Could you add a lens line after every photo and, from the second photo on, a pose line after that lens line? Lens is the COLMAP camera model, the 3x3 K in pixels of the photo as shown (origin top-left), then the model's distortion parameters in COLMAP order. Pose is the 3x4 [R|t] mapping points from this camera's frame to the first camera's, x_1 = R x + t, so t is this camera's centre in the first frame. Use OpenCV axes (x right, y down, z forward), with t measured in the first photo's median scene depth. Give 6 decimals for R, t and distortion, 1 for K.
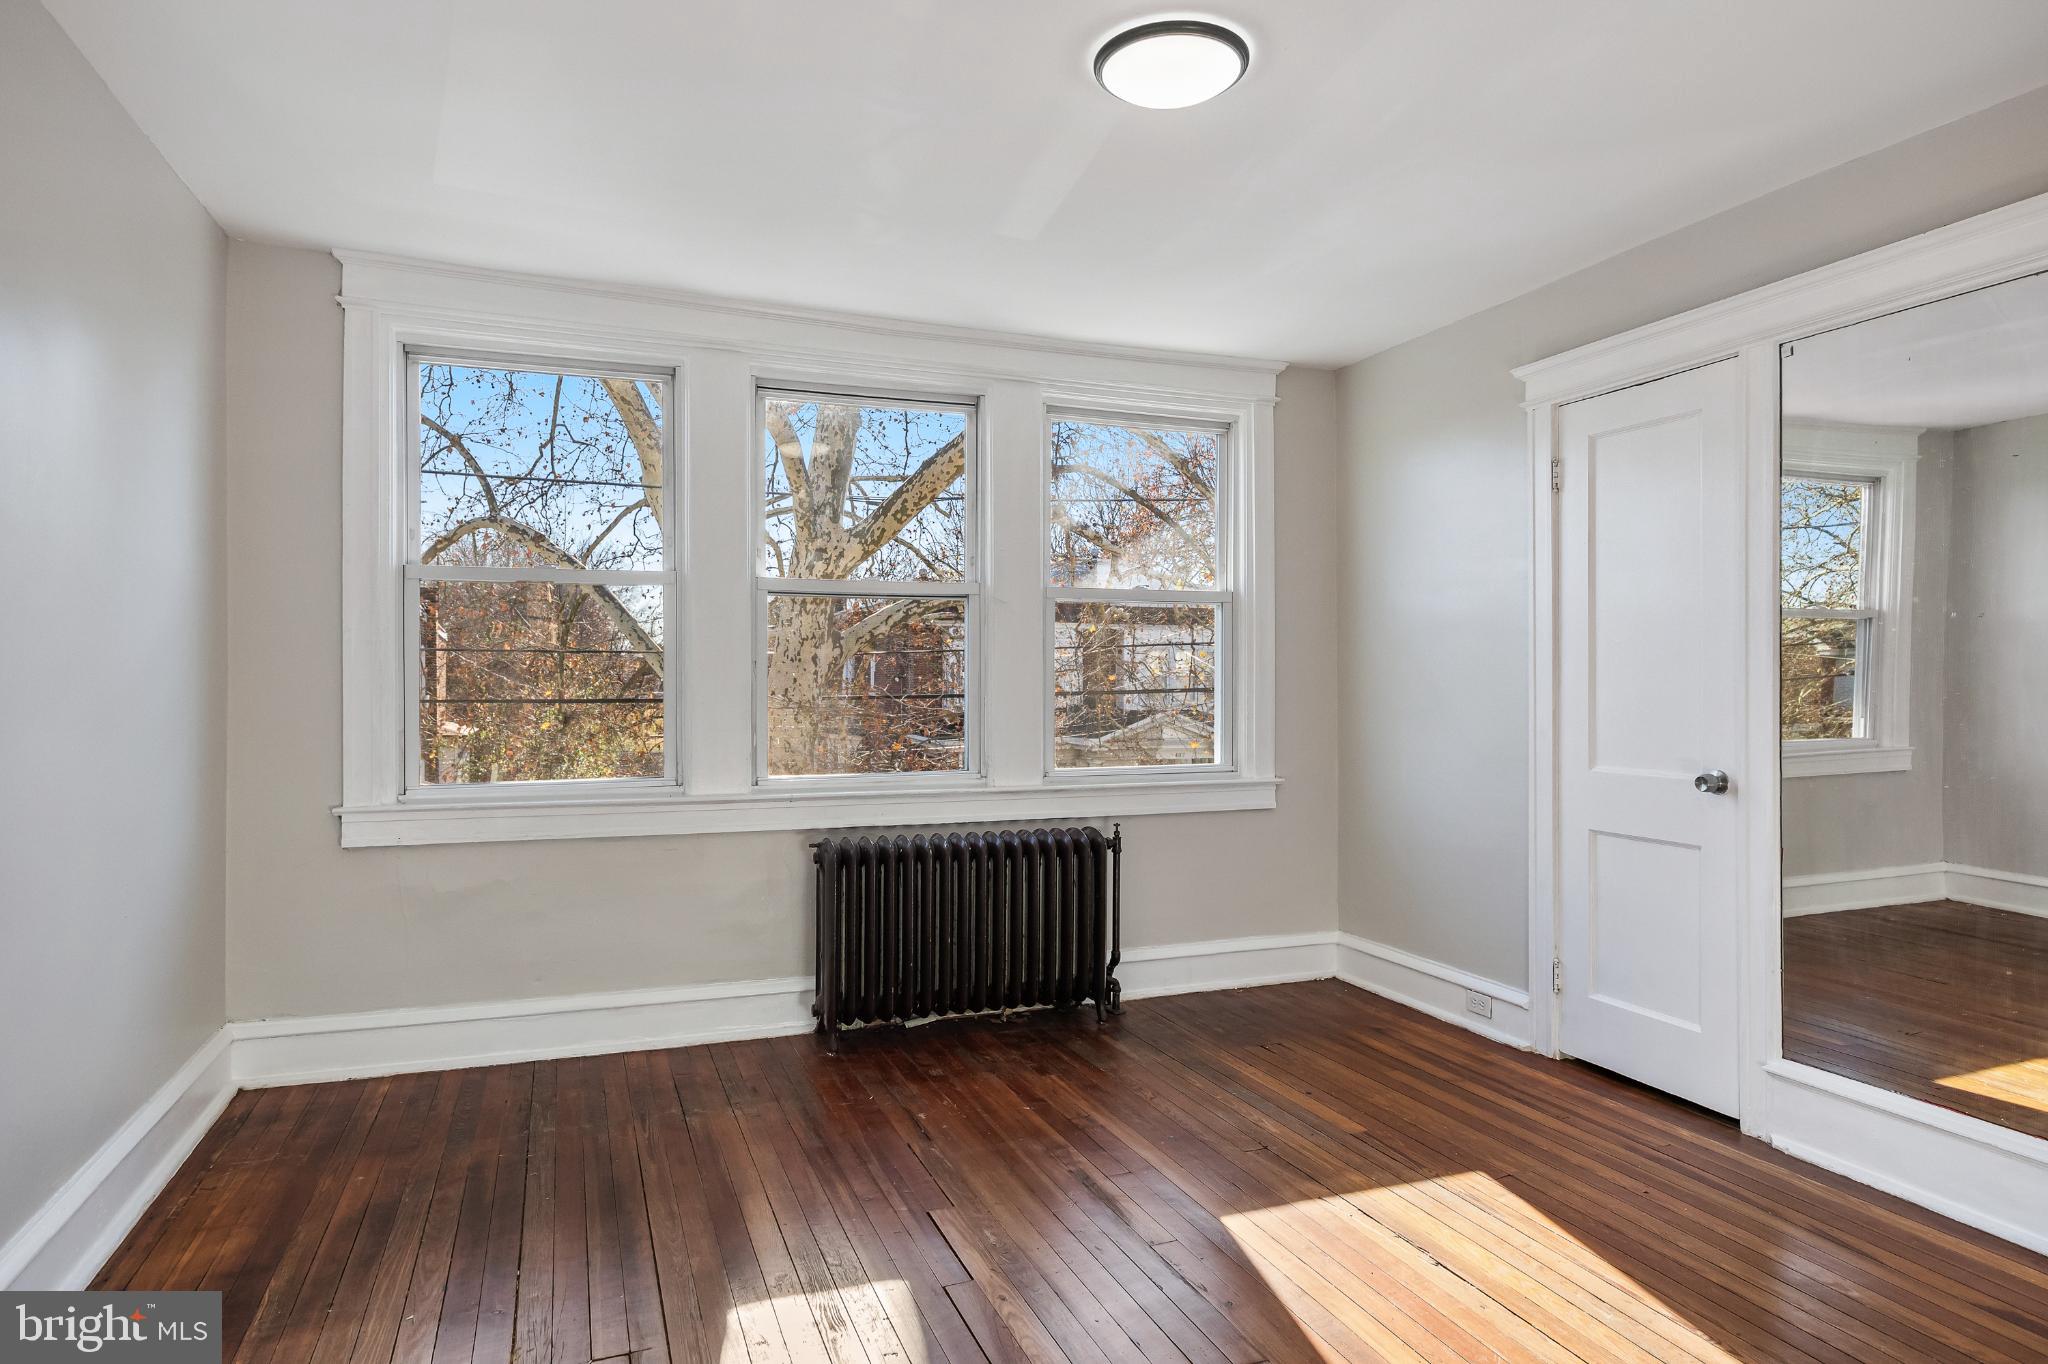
lens RADIAL K [[1129.0, 0, 1024.0], [0, 1129.0, 682.0], [0, 0, 1]] dist [-0.002058, -0.000030]
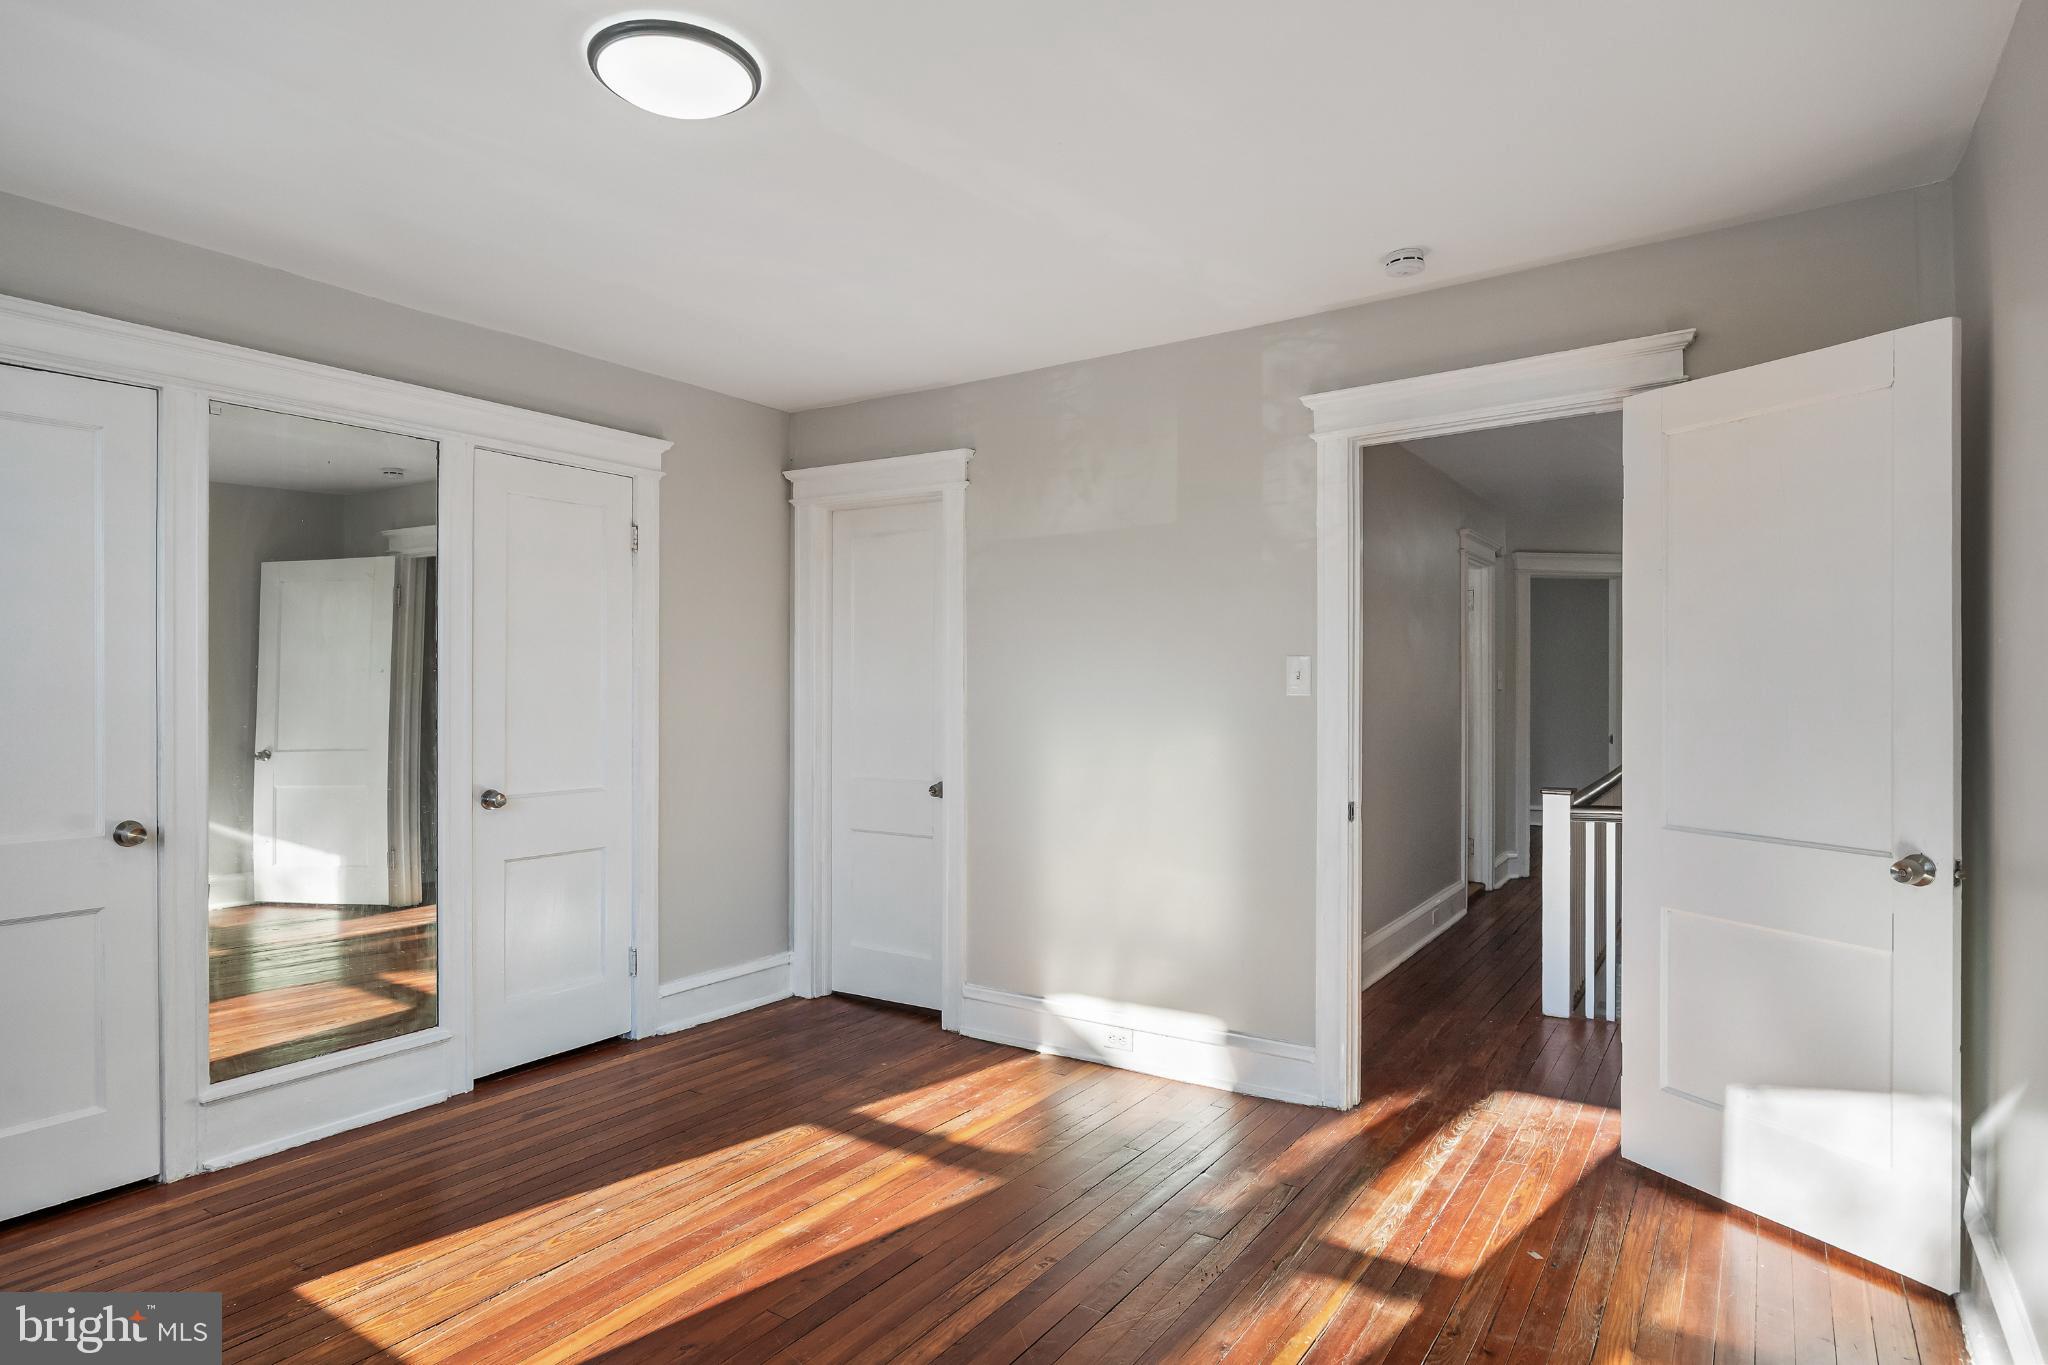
lens RADIAL K [[1129.0, 0, 1024.0], [0, 1129.0, 682.5], [0, 0, 1]] dist [-0.002058, -0.000030]
pose [[-0.563394, -0.001417, 0.826187, -0.659434], [-0.000781, 0.999999, 0.001183, -0.043258], [-0.826188, 0.000021, -0.563394, 1.034011]]
